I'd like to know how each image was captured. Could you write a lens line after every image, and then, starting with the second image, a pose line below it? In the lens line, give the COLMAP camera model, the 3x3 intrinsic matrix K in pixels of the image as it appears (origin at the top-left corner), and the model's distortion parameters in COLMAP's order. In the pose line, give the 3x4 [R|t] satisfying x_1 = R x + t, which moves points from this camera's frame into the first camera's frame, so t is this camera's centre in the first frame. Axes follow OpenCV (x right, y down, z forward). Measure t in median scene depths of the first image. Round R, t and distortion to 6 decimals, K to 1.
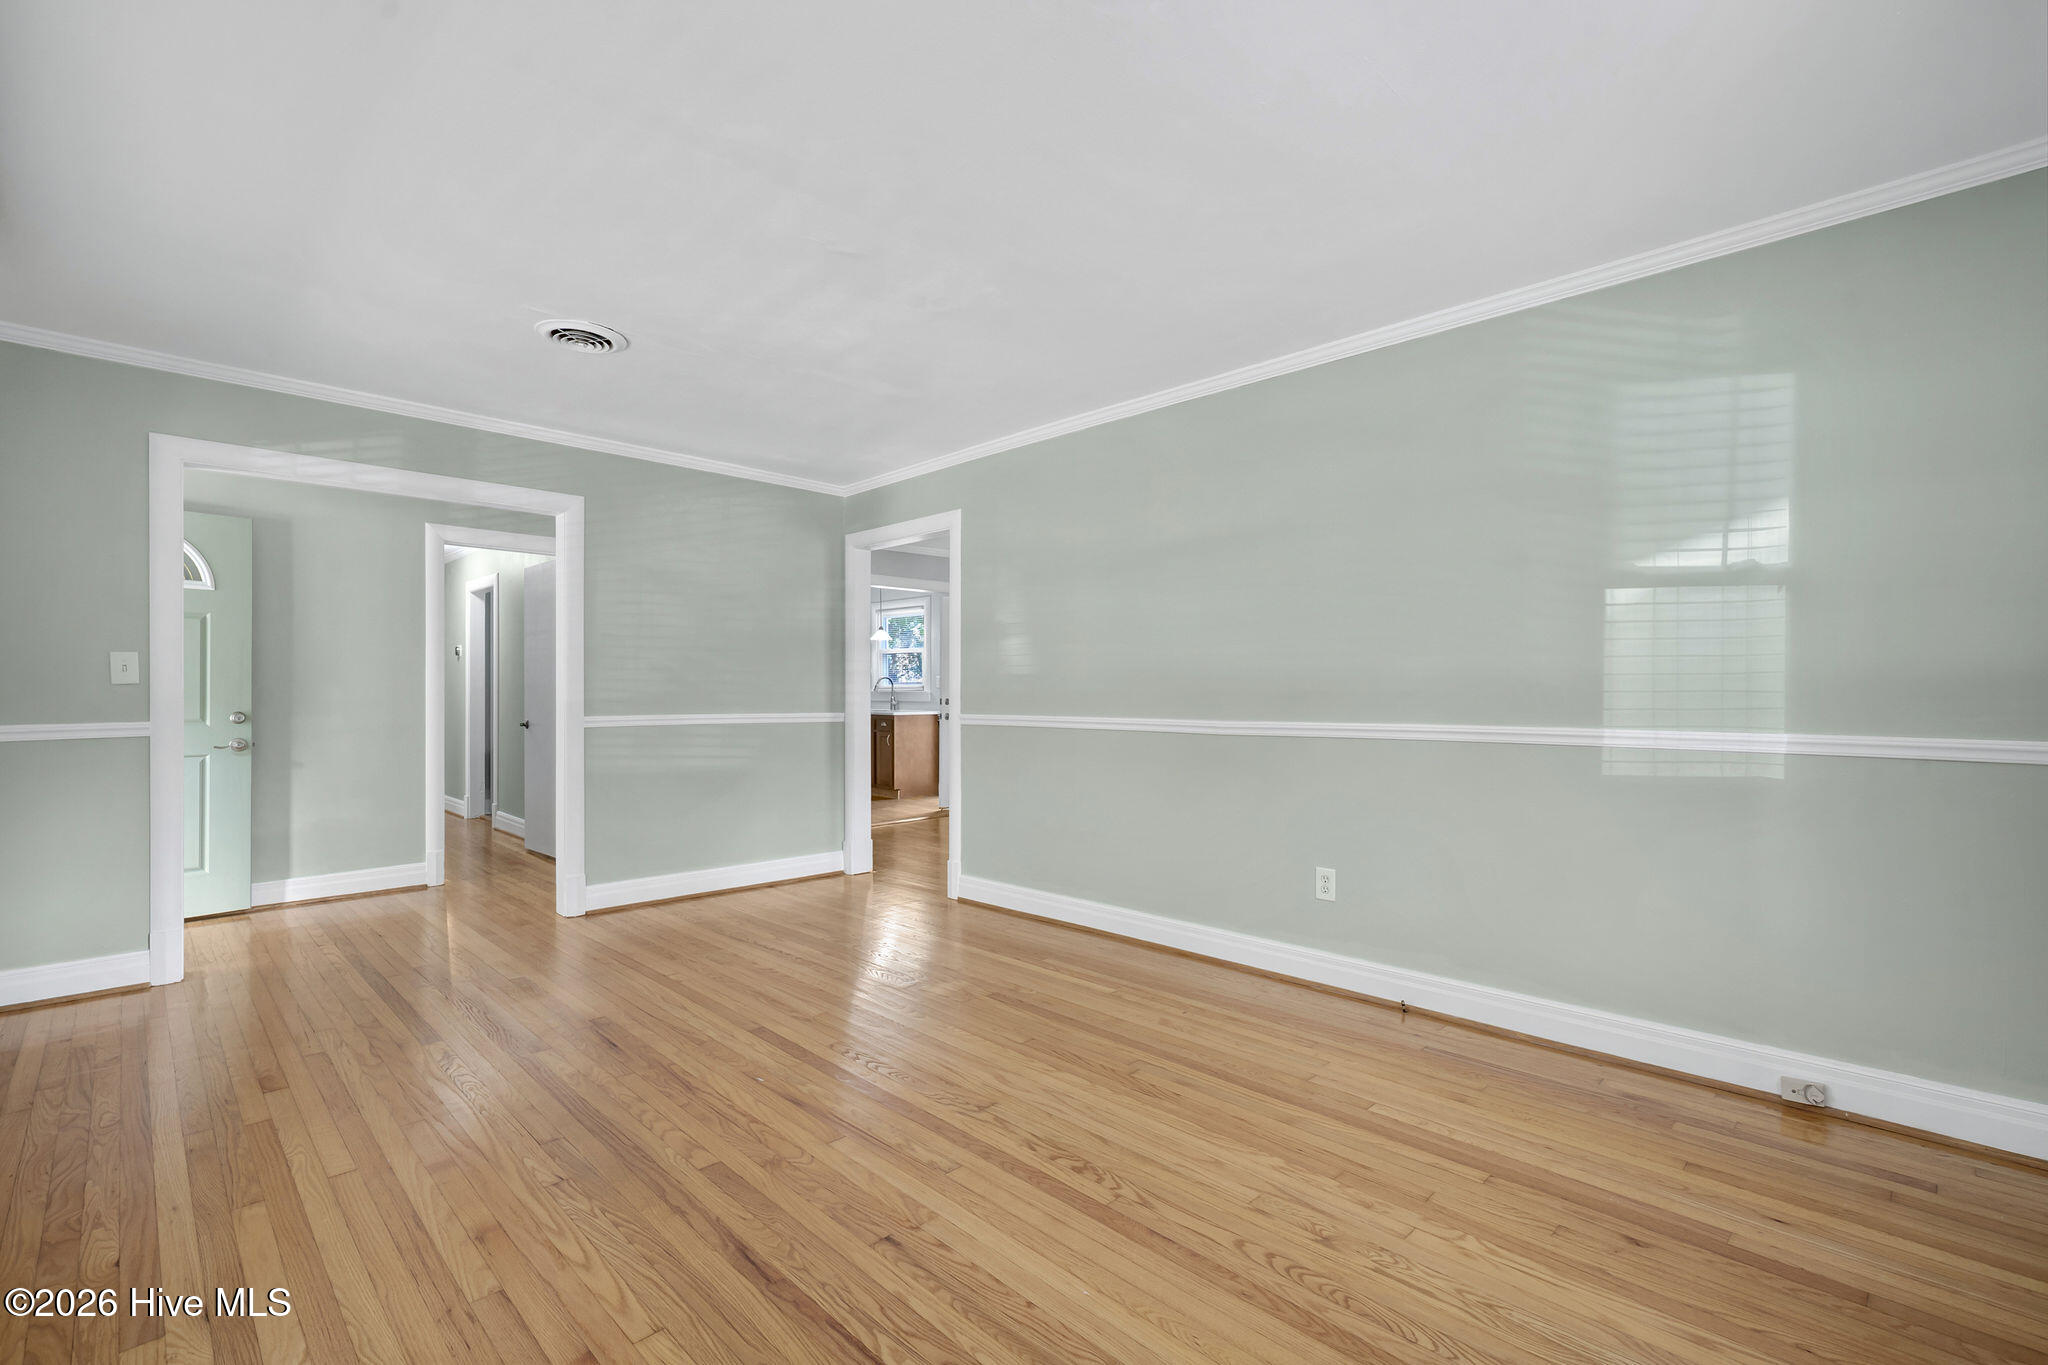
lens RADIAL K [[906.6, 0, 987.8], [0, 906.6, 672.8], [0, 0, 1]] dist [0.003116, 0.000412]
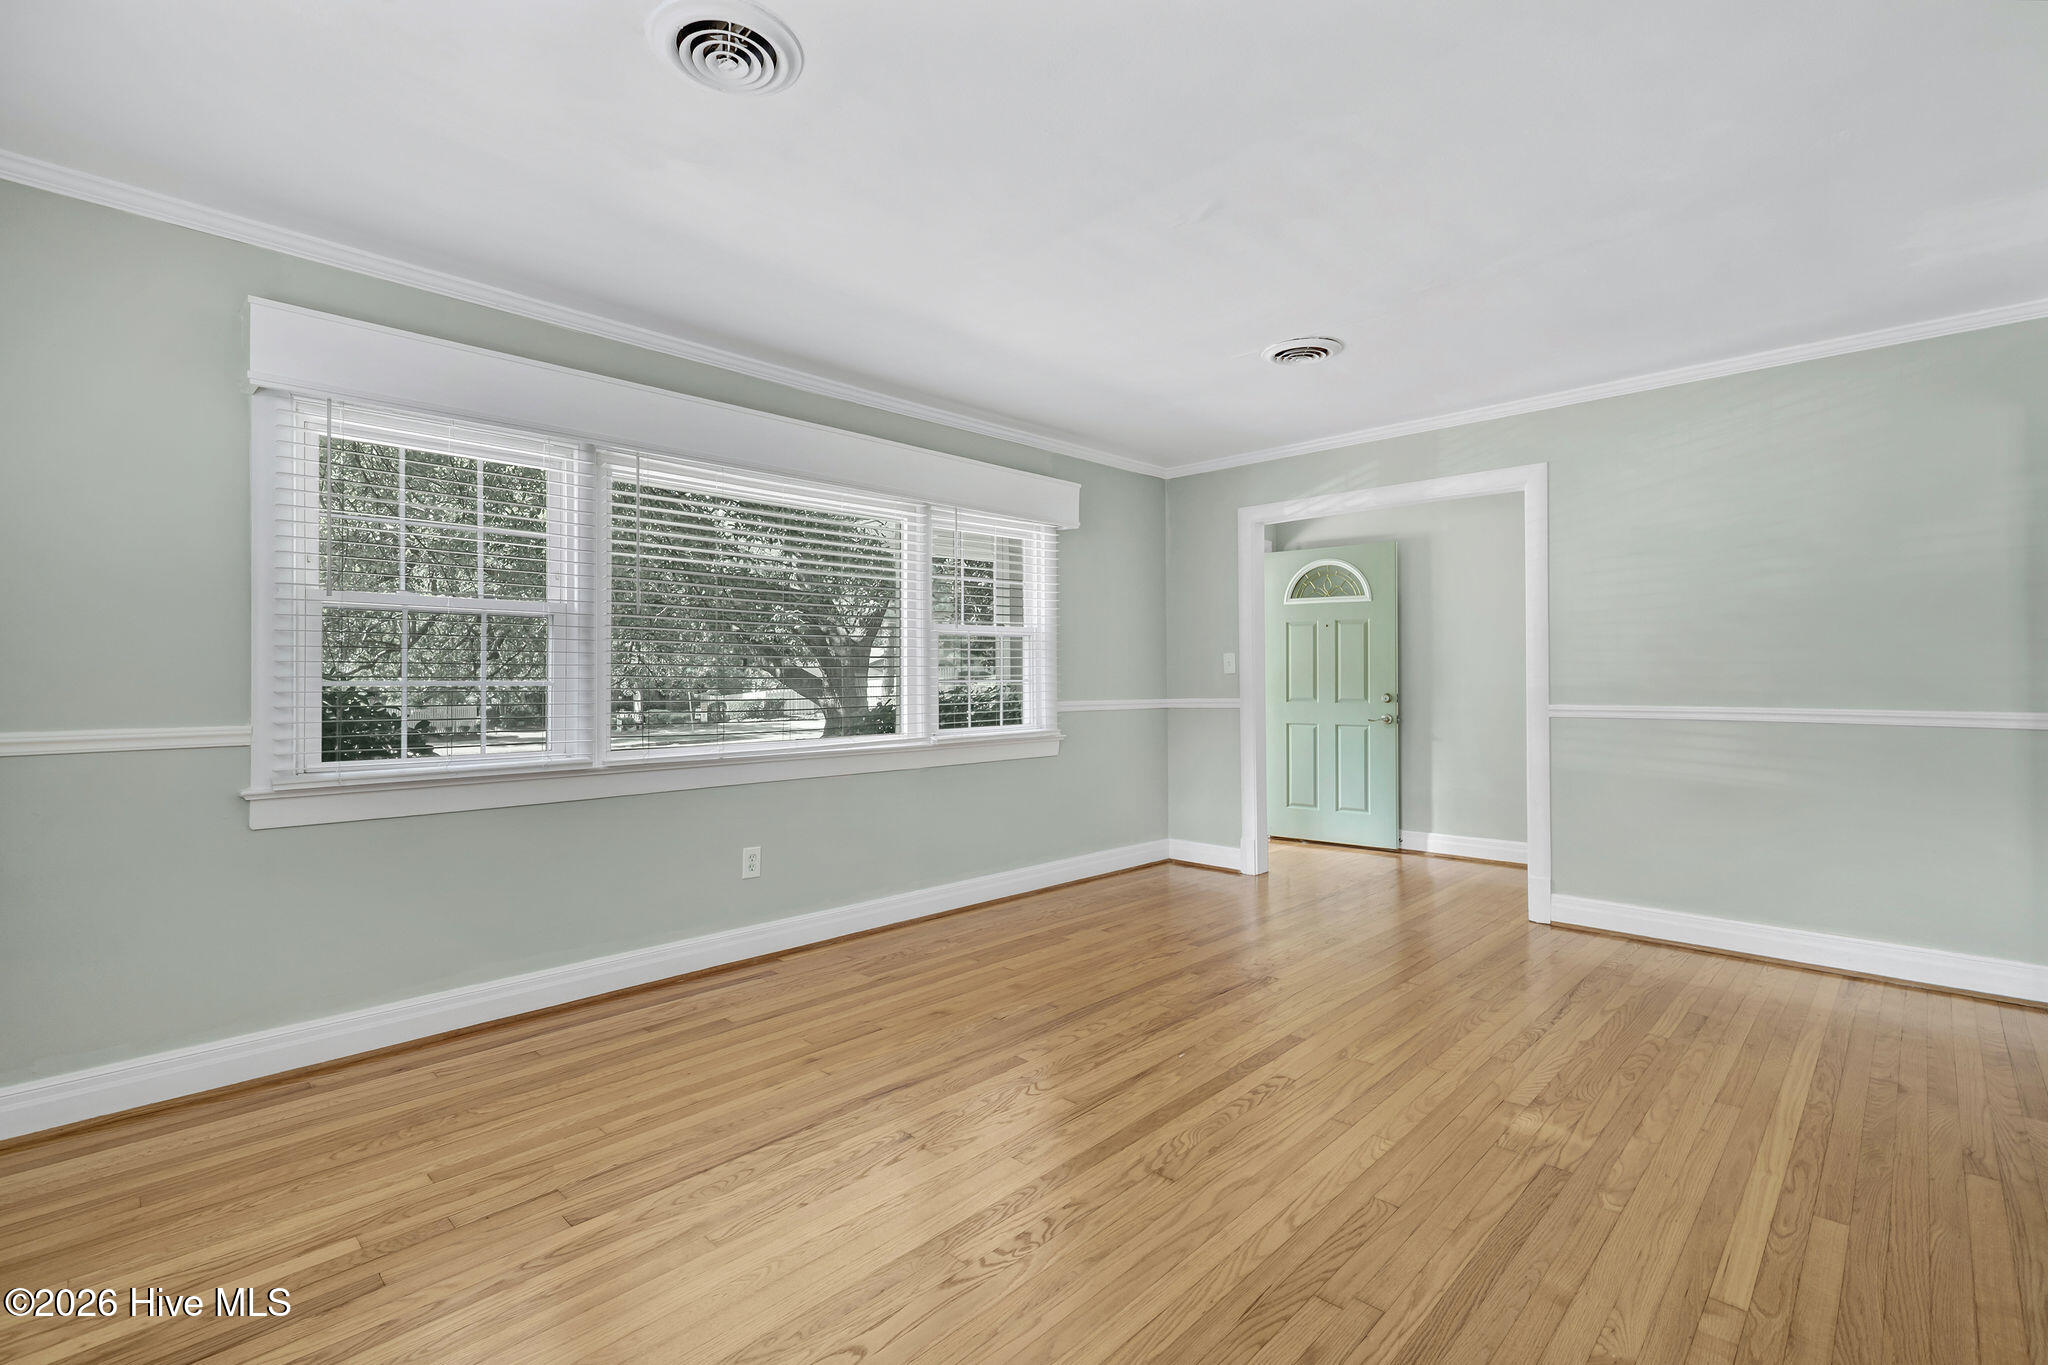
lens RADIAL K [[906.6, 0, 1021.7], [0, 906.6, 644.1], [0, 0, 1]] dist [0.003116, 0.000412]
pose [[0.033918, -0.040395, -0.998608, 0.640231], [0.026964, 0.998856, -0.039489, 0.014505], [0.999061, -0.025587, 0.034968, 0.643267]]
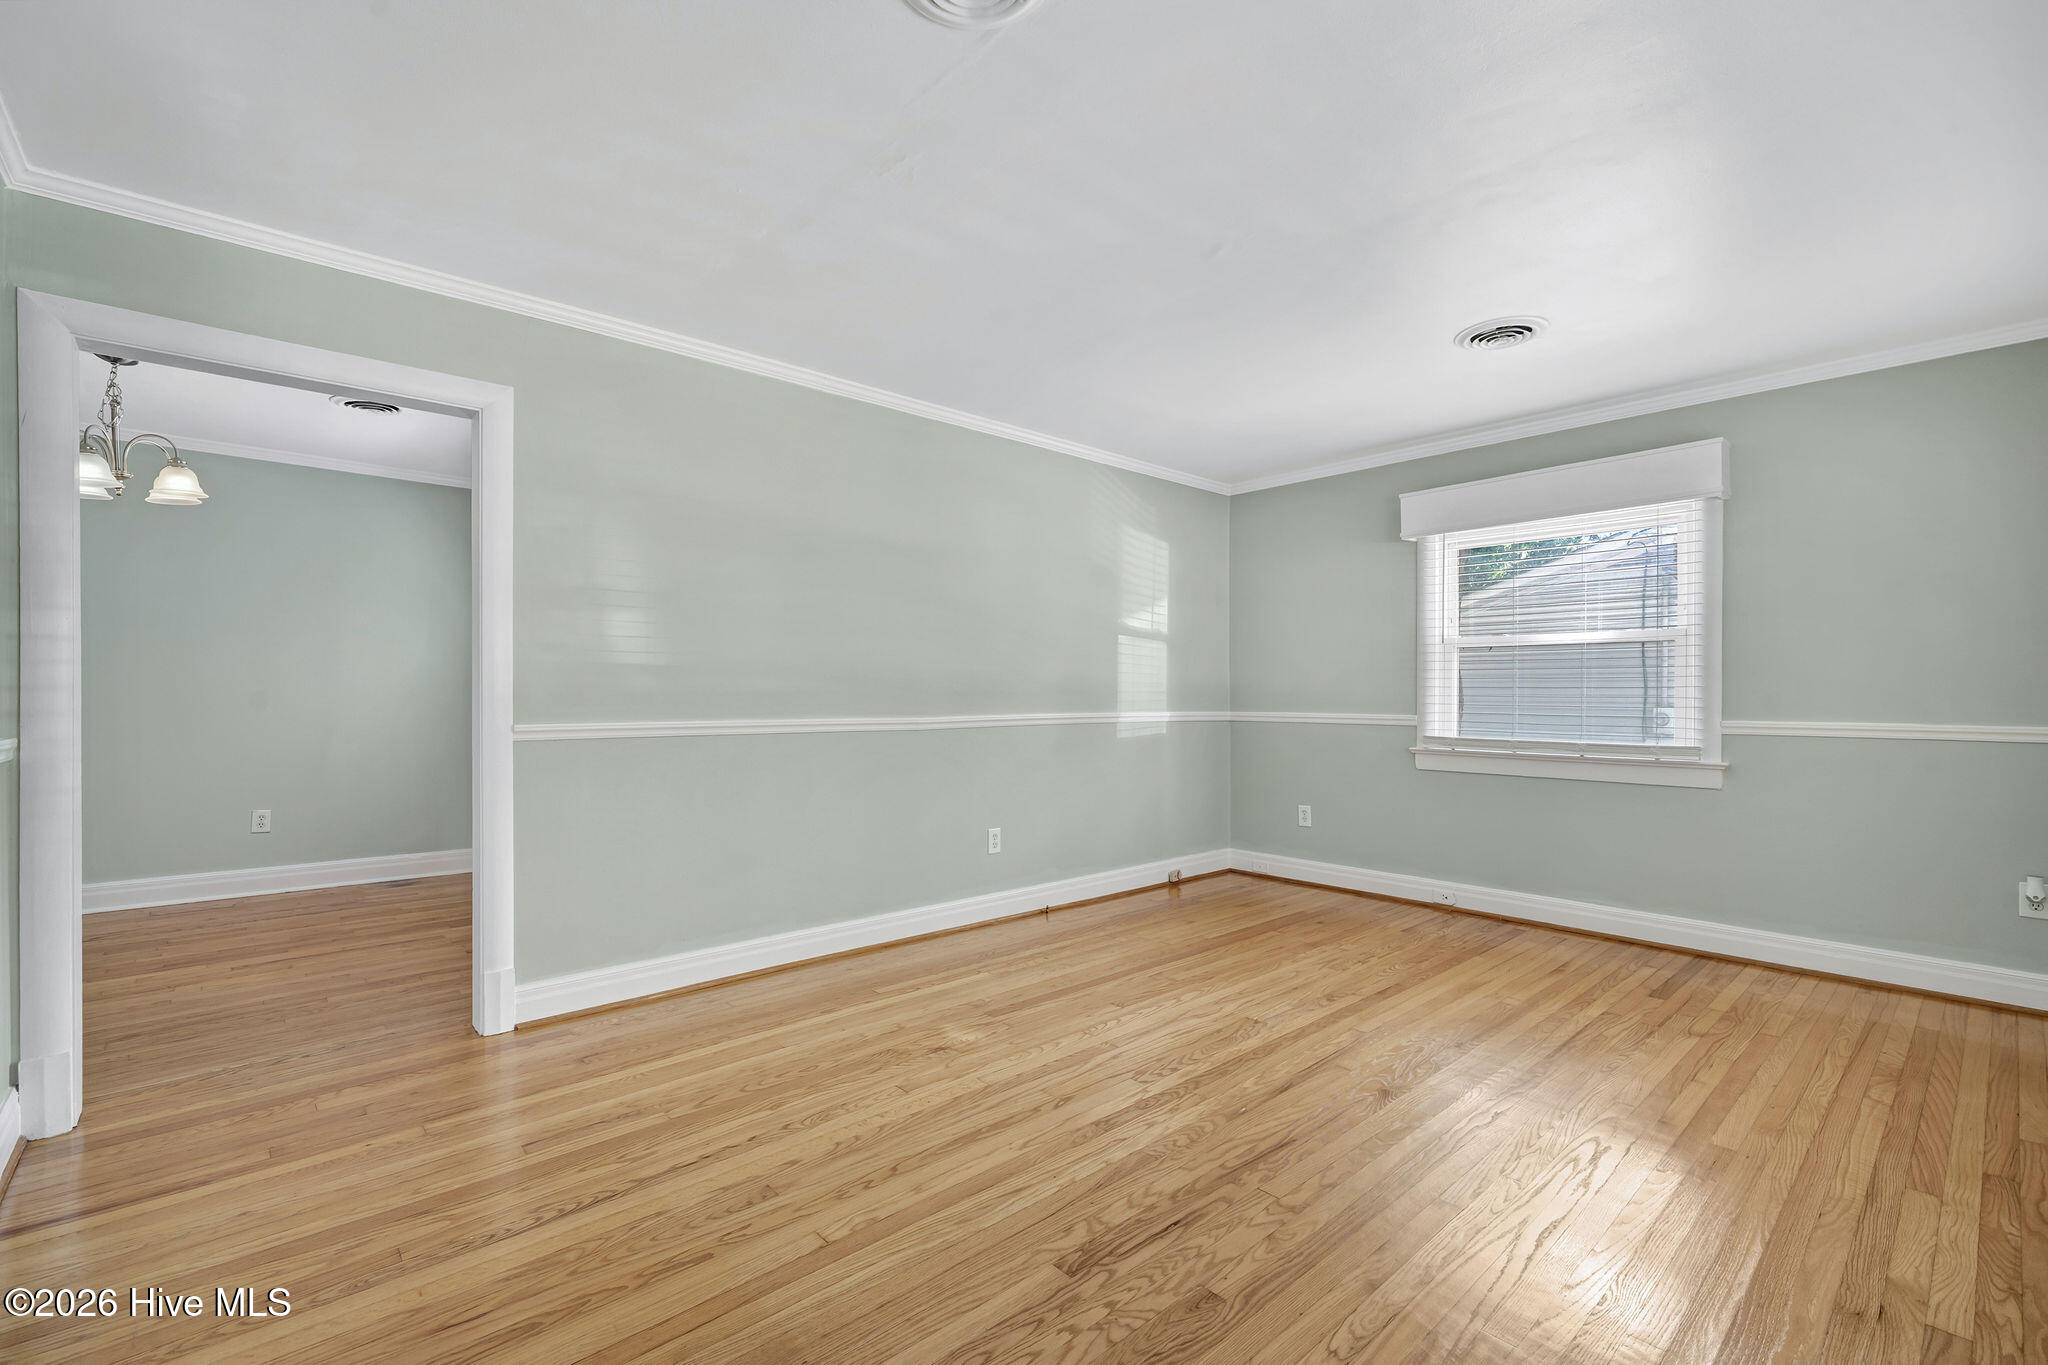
lens RADIAL K [[906.6, 0, 1020.3], [0, 906.6, 690.6], [0, 0, 1]] dist [0.003116, 0.000412]
pose [[0.024669, 0.004742, 0.999684, -0.954520], [-0.025068, 0.999677, -0.004123, 0.026015], [-0.999381, -0.024958, 0.024780, 0.982561]]
